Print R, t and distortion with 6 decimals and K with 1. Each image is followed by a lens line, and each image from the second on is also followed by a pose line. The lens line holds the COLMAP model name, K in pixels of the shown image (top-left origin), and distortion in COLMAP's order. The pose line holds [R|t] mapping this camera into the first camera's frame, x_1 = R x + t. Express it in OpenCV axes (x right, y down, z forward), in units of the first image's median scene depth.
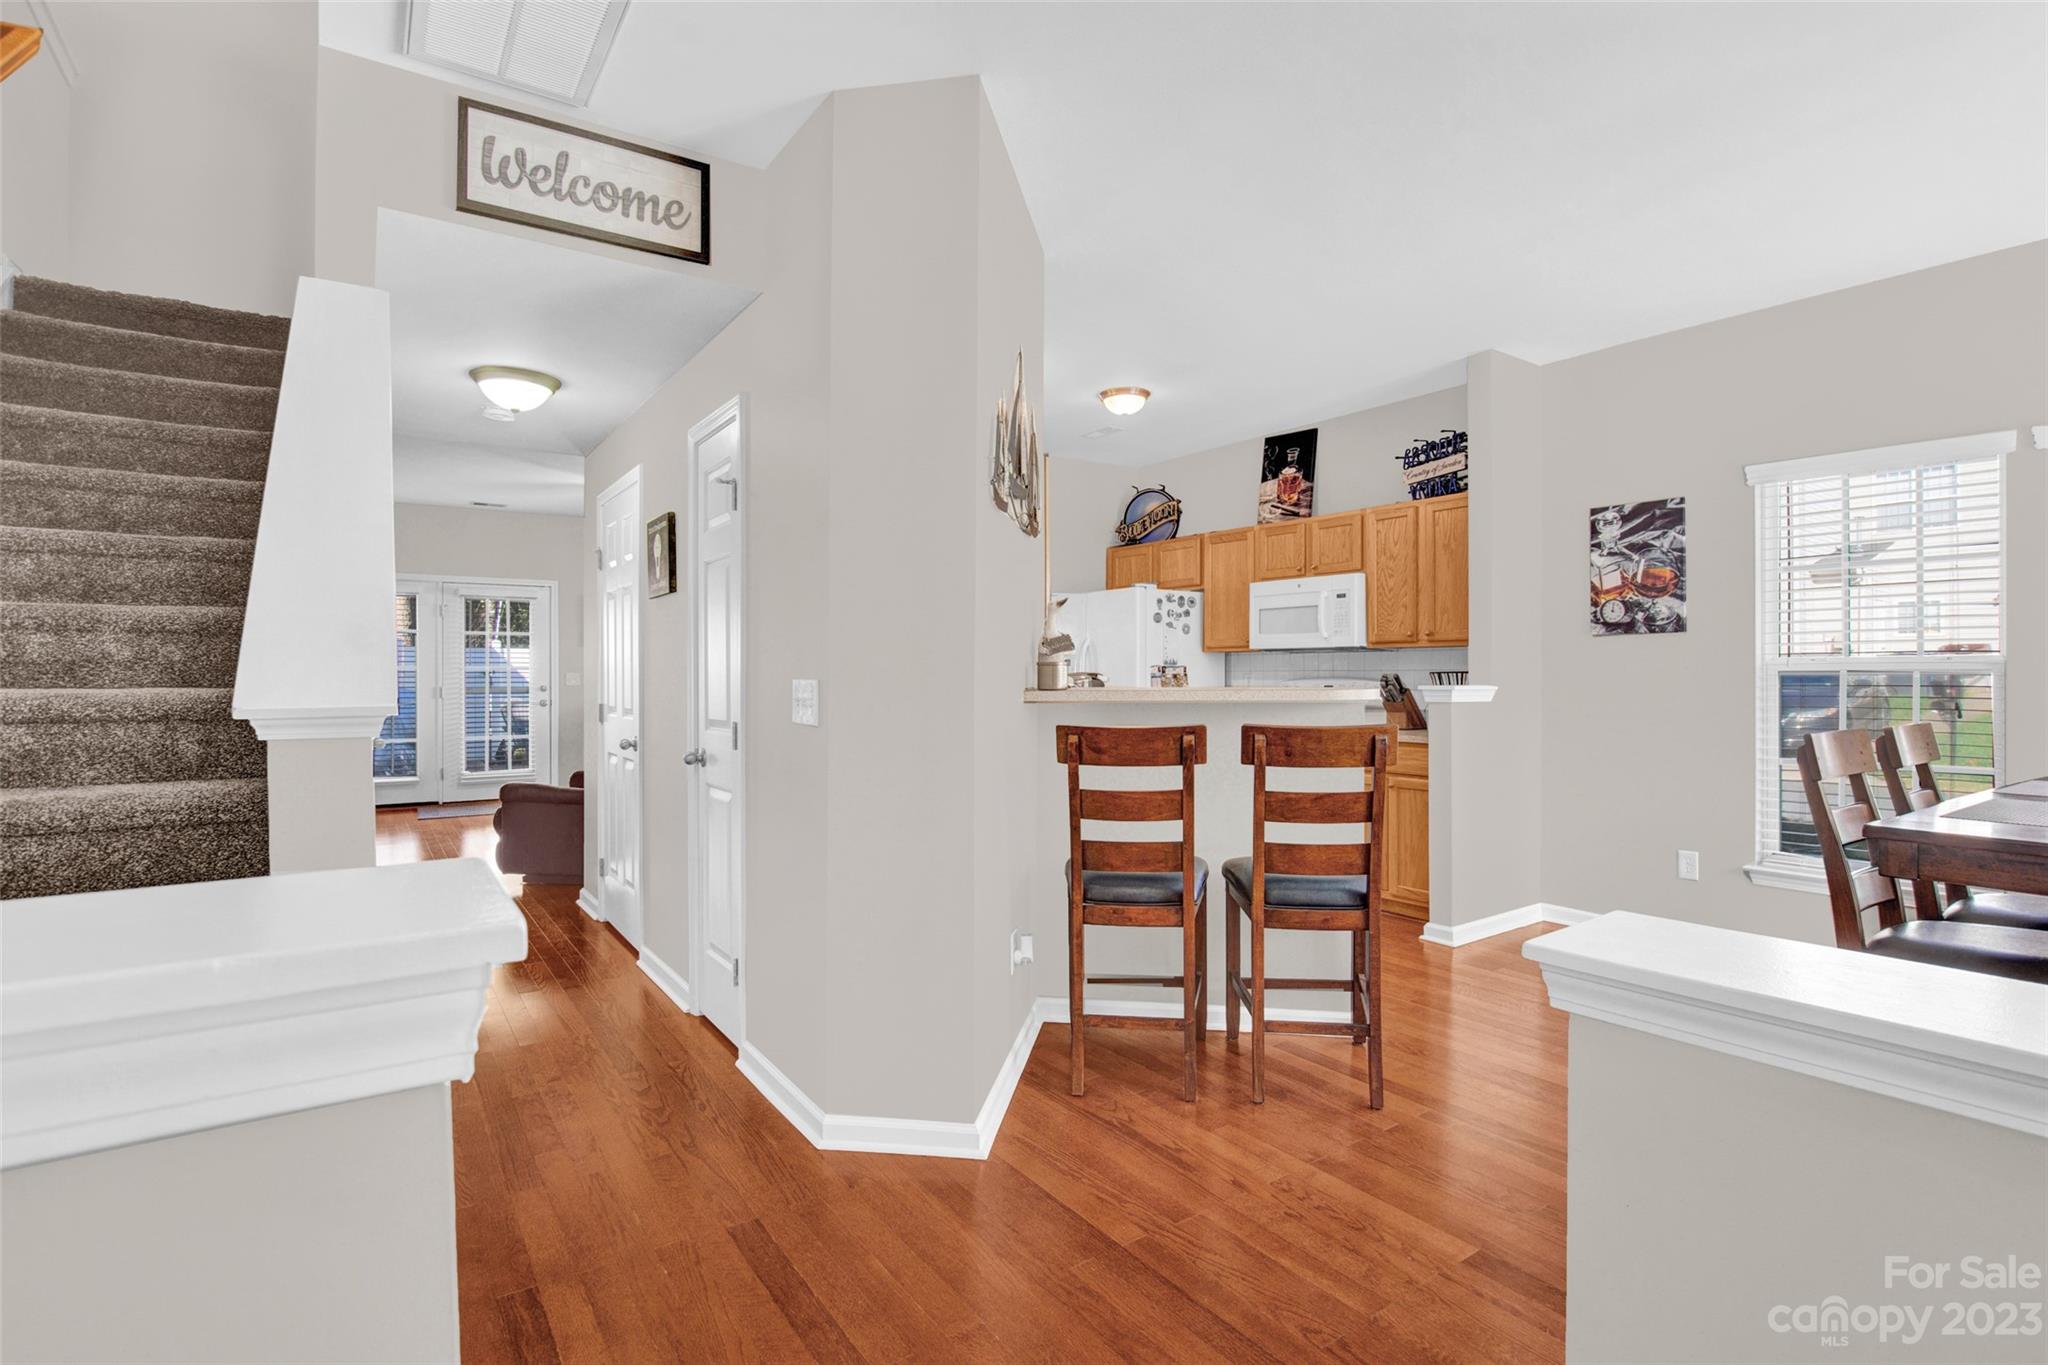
lens RADIAL K [[989.9, 0, 1041.5], [0, 989.9, 673.8], [0, 0, 1]] dist [-0.024466, -0.000733]
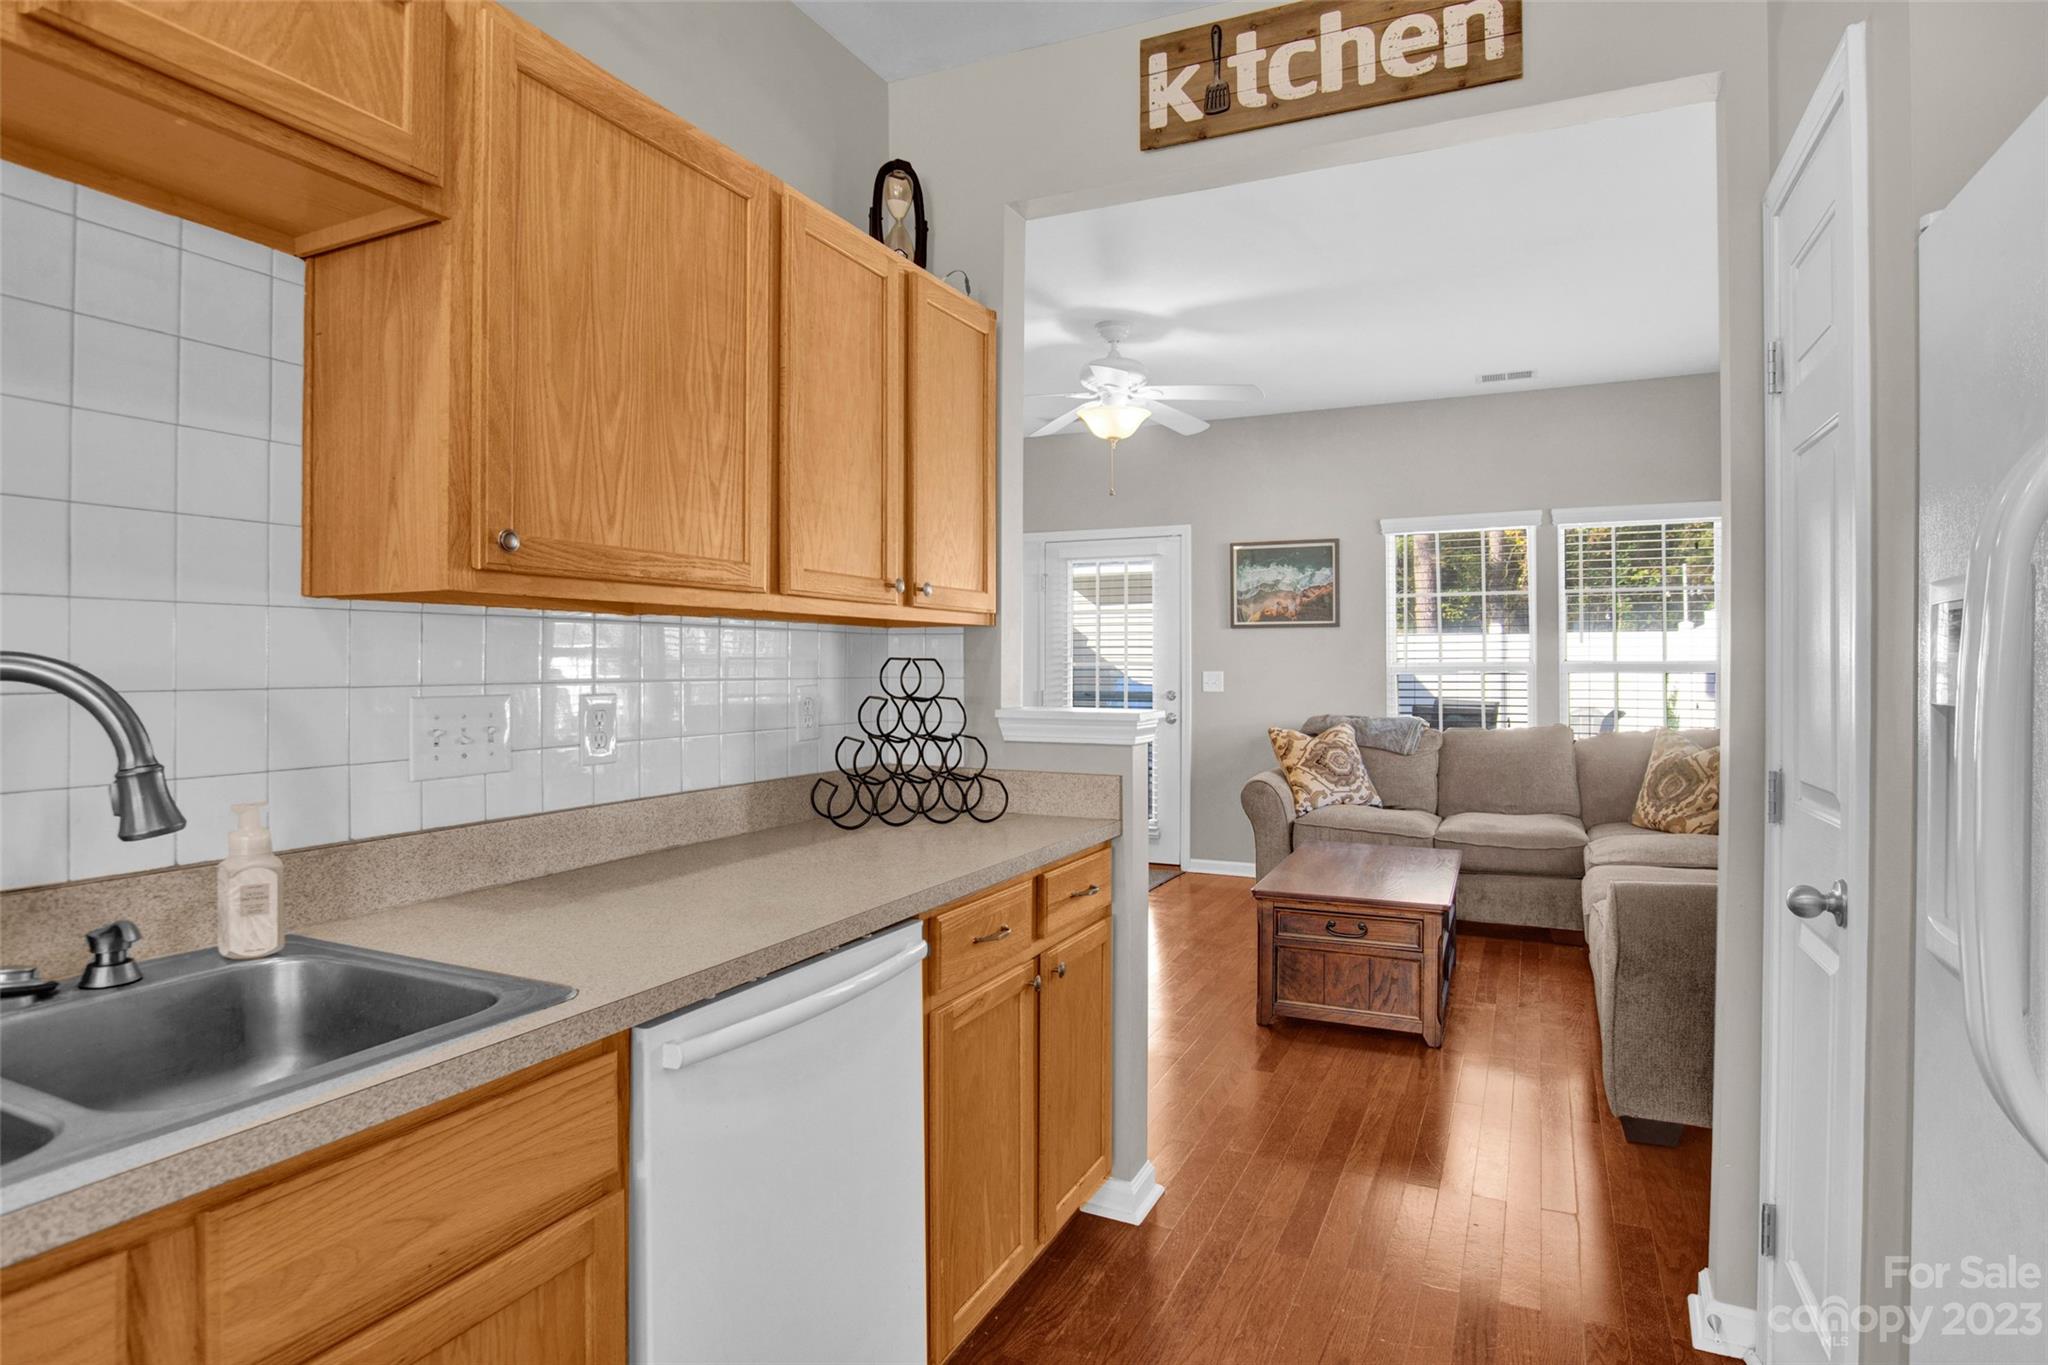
lens RADIAL K [[1091.5, 0, 1040.3], [0, 1091.5, 673.0], [0, 0, 1]] dist [-0.025689, 0.006407]
pose [[0.478612, 0.006873, -0.878000, 0.109903], [-0.004399, 0.999976, 0.005430, -0.005267], [0.878016, 0.001264, 0.478630, 0.883222]]
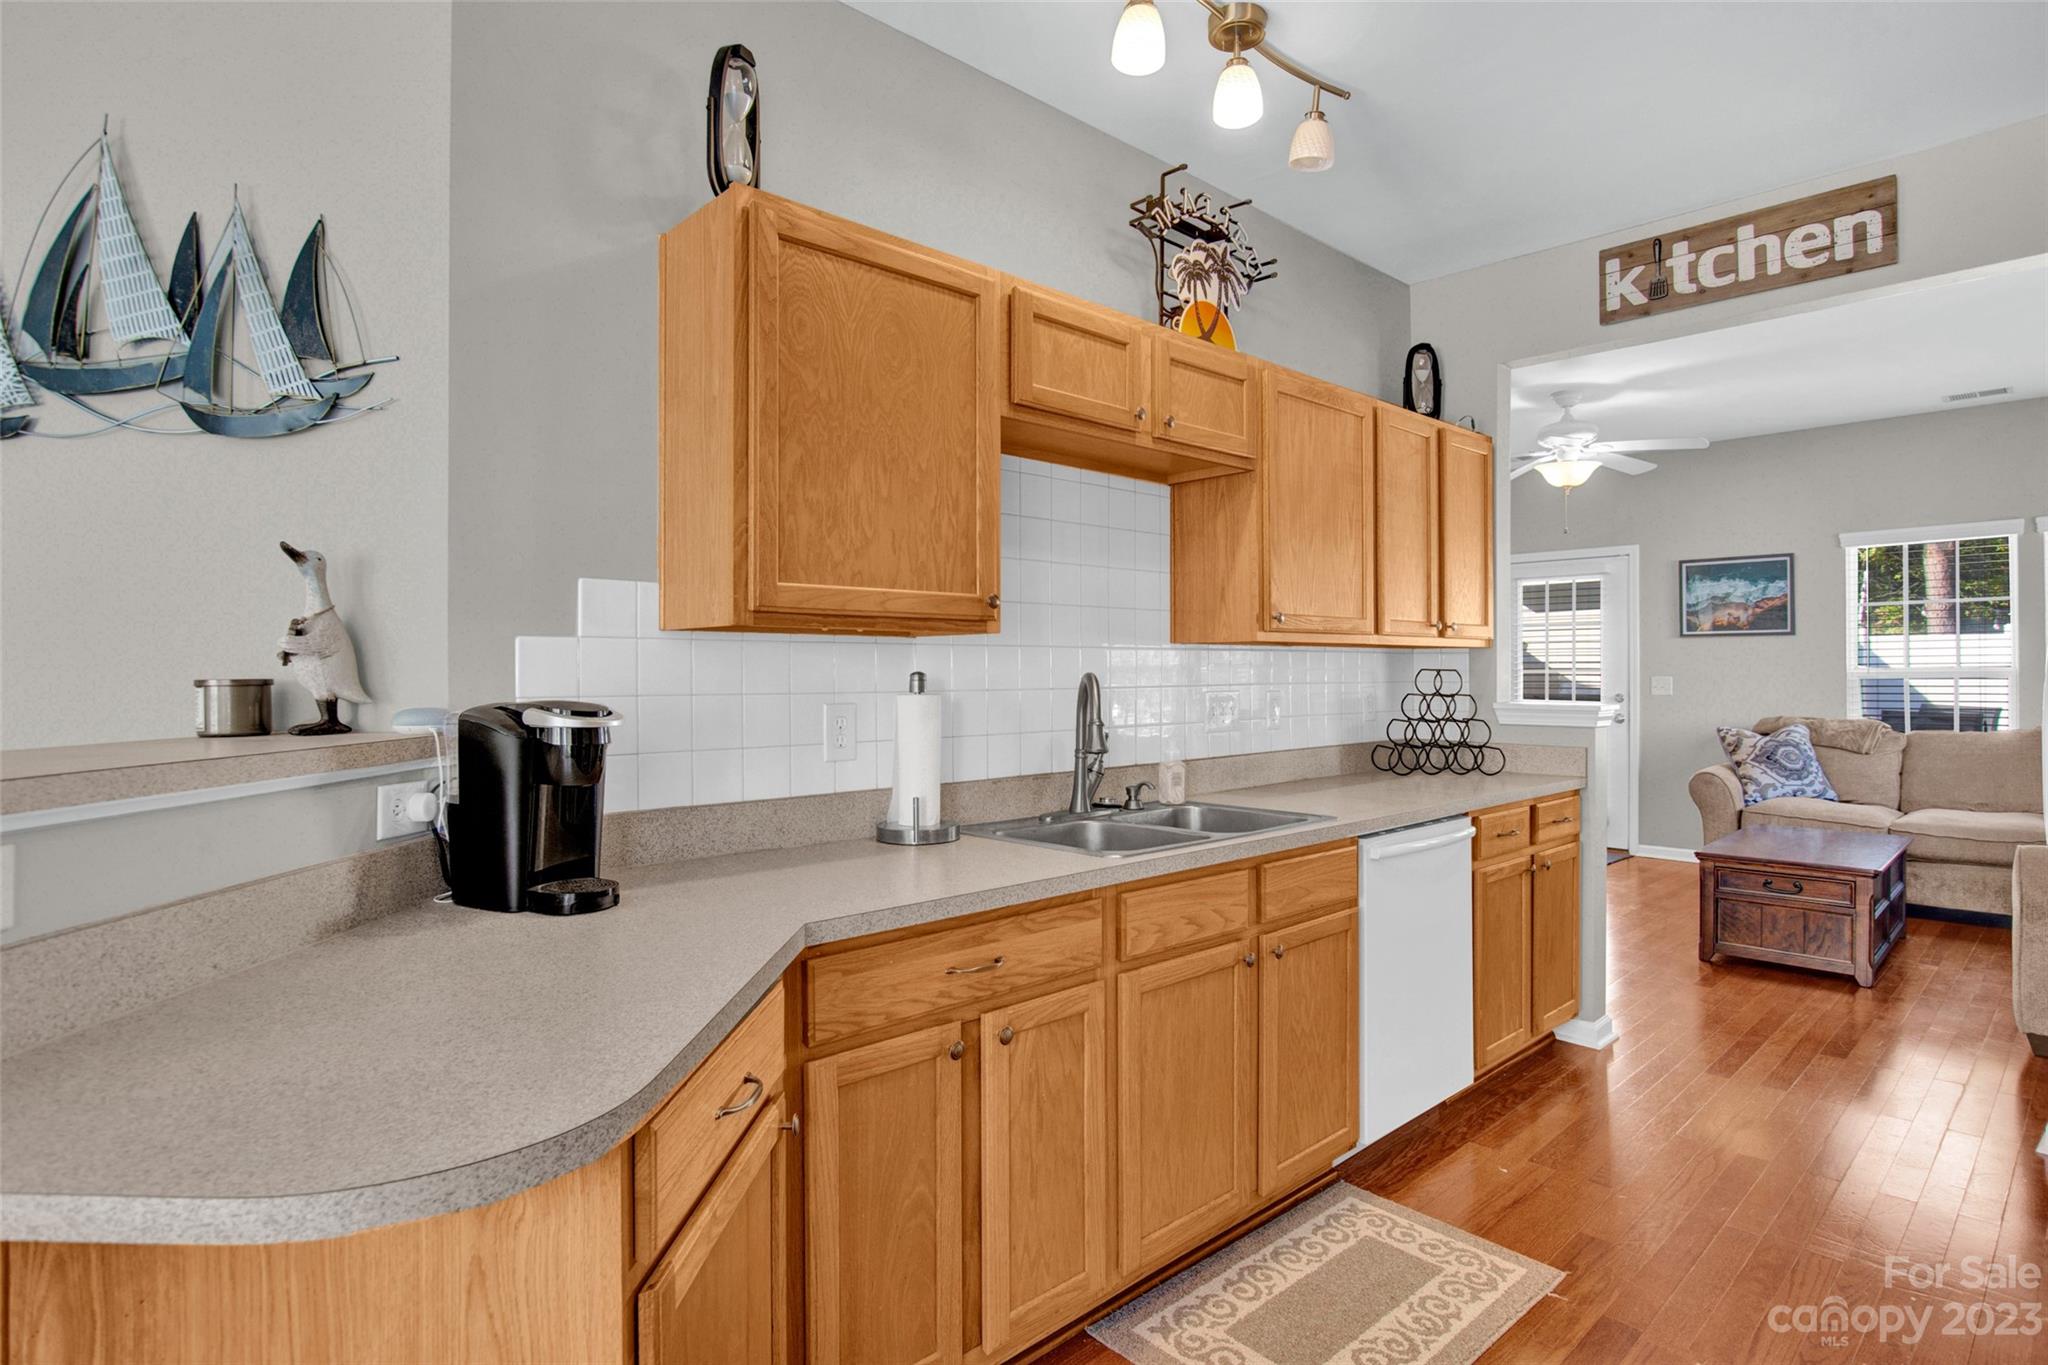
lens RADIAL K [[1091.5, 0, 1021.2], [0, 1091.5, 681.3], [0, 0, 1]] dist [-0.025689, 0.006407]
pose [[0.117424, 0.008125, -0.993049, 0.328406], [0.000328, 0.999966, 0.008221, -0.006736], [0.993082, -0.001291, 0.117417, 0.721670]]
